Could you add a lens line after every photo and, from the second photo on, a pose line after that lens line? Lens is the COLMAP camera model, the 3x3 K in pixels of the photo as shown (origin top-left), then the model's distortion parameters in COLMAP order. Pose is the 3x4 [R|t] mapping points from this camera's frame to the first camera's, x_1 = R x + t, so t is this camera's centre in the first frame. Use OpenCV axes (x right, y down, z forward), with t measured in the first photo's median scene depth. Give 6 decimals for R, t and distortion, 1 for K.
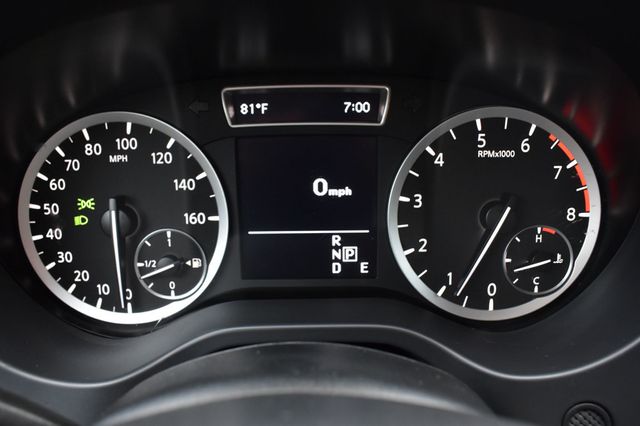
lens RADIAL K [[527.9, 0, 317.7], [0, 527.9, 218.9], [0, 0, 1]] dist [-0.126758, 0.067905]
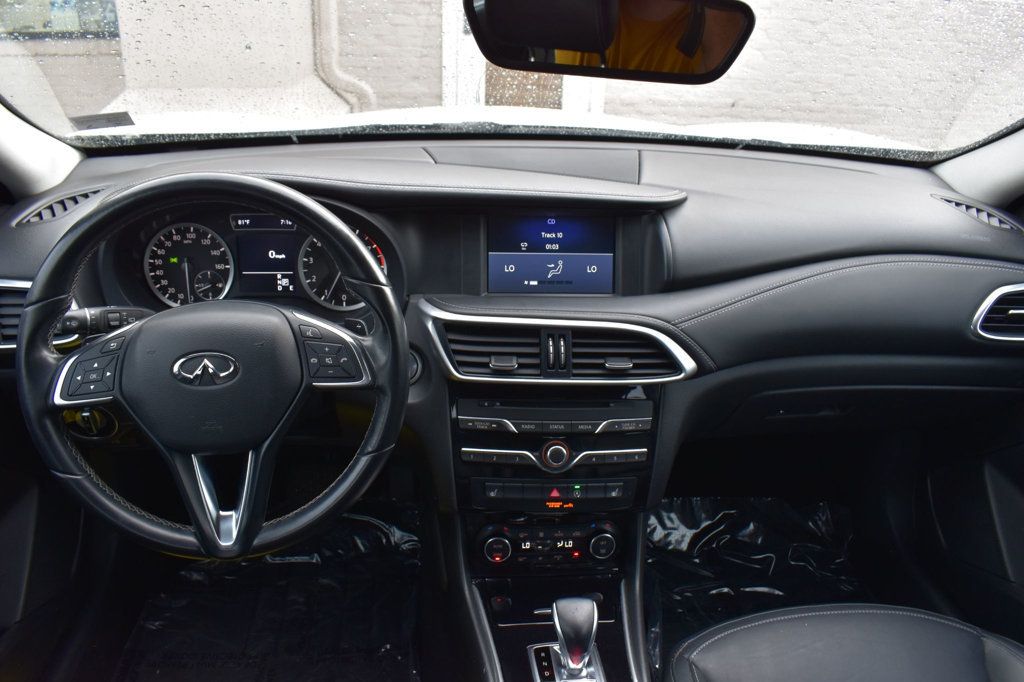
lens RADIAL K [[800.9, 0, 512.0], [0, 800.9, 341.0], [0, 0, 1]] dist [-0.097097, 0.010653]
pose [[0.995010, 0.006956, 0.099537, 0.766078], [-0.014370, 0.997157, 0.073967, 0.053812], [-0.098740, -0.075028, 0.992281, -2.847749]]
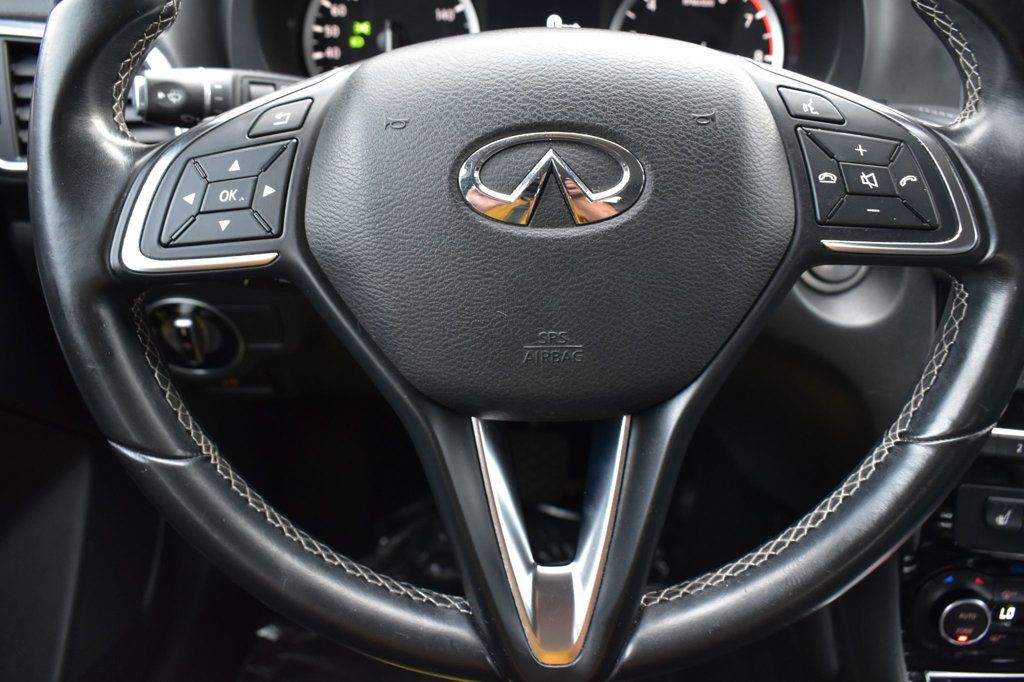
lens RADIAL K [[844.7, 0, 508.3], [0, 844.7, 350.4], [0, 0, 1]] dist [-0.126758, 0.067905]
pose [[0.998830, 0.048272, 0.002809, -0.072788], [-0.048193, 0.989116, 0.139025, 0.440721], [0.003932, -0.138997, 0.990285, -1.049178]]
